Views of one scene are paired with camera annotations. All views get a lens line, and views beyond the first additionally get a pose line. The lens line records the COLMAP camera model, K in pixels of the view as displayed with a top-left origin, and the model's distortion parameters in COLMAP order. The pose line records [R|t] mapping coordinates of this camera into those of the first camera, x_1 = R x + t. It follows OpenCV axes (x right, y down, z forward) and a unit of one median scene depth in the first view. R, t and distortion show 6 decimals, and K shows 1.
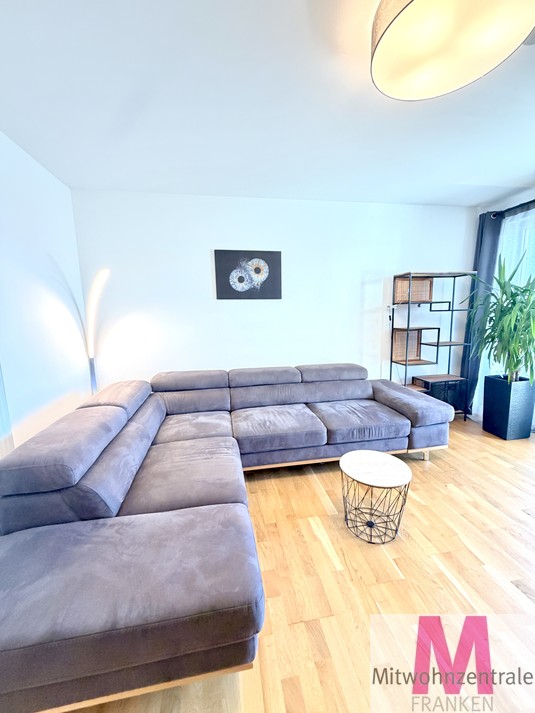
lens RADIAL K [[283.4, 0, 267.5], [0, 283.4, 356.5], [0, 0, 1]] dist [0.001501, 0.000150]
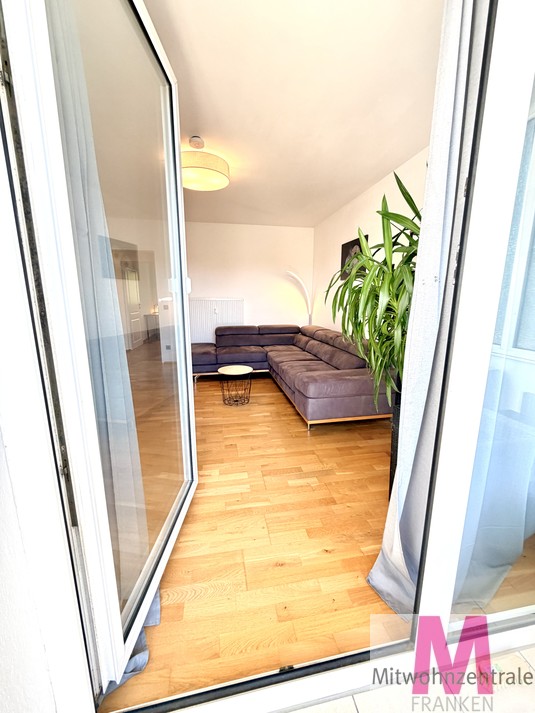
lens RADIAL K [[283.4, 0, 267.5], [0, 283.4, 356.5], [0, 0, 1]] dist [0.001501, 0.000150]
pose [[0.001254, 0.215995, -0.976394, 1.307781], [-0.145428, 0.966054, 0.213521, -0.081735], [0.989368, 0.141728, 0.032623, 0.667527]]
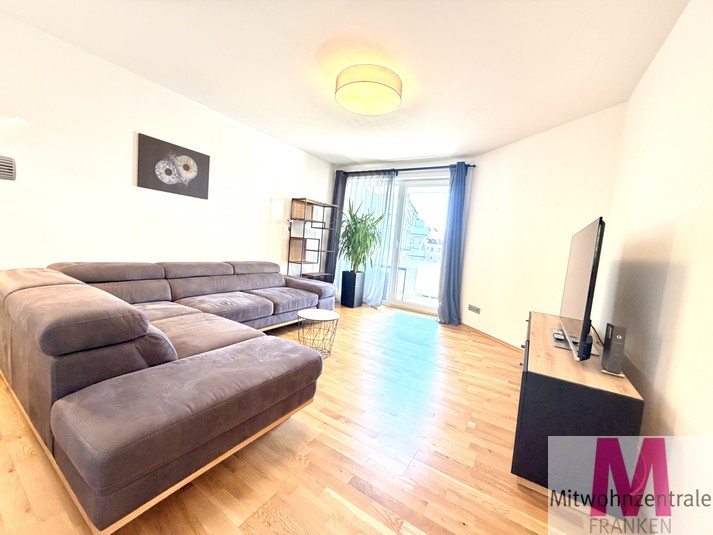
lens RADIAL K [[283.4, 0, 354.5], [0, 283.4, 268.9], [0, 0, 1]] dist [0.001501, 0.000150]
pose [[0.671251, 0.009392, 0.741170, -0.398006], [0.010683, 0.999693, -0.022343, 0.097489], [-0.741153, 0.022915, 0.670945, -0.139680]]
